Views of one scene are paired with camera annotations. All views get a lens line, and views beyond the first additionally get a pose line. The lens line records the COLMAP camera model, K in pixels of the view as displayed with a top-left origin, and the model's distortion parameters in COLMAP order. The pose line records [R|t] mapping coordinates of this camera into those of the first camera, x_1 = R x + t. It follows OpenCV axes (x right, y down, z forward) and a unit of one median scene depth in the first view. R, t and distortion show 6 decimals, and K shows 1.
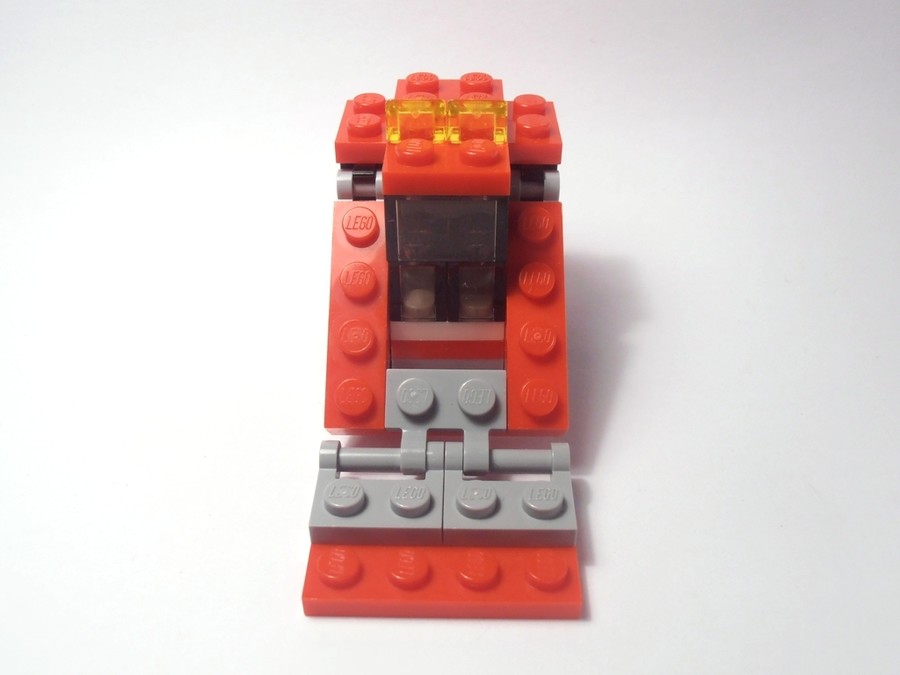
lens RADIAL K [[889.9, 0, 450.0], [0, 889.9, 337.5], [0, 0, 1]] dist [-0.014585, -0.004903]
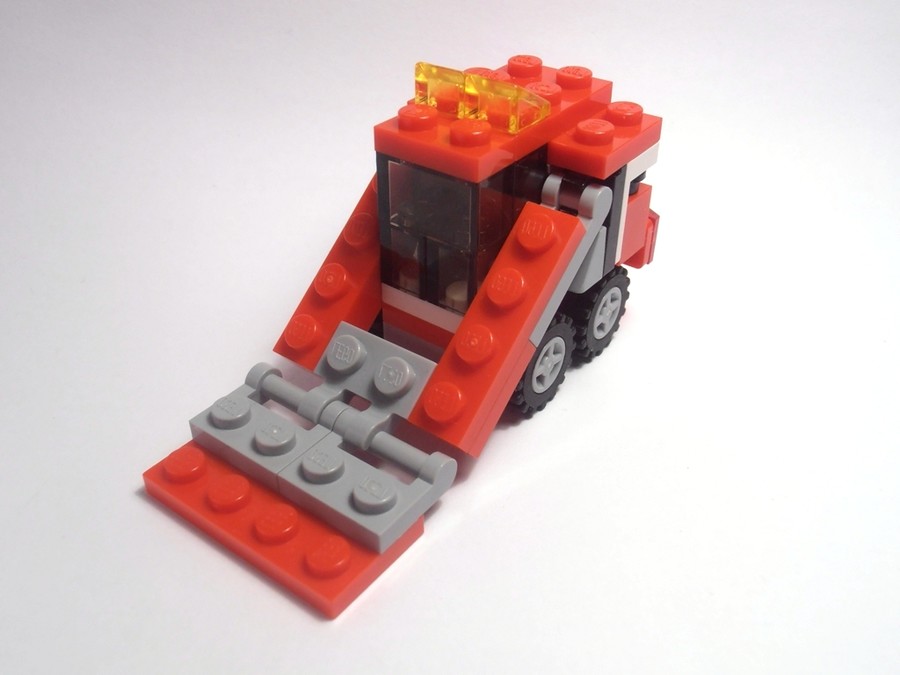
lens RADIAL K [[889.9, 0, 450.0], [0, 889.9, 337.5], [0, 0, 1]] dist [-0.014585, -0.004903]
pose [[0.810166, 0.342825, -0.475502, 0.522192], [-0.351483, 0.933265, 0.074000, -0.064760], [0.469138, 0.107178, 0.876597, 0.182017]]
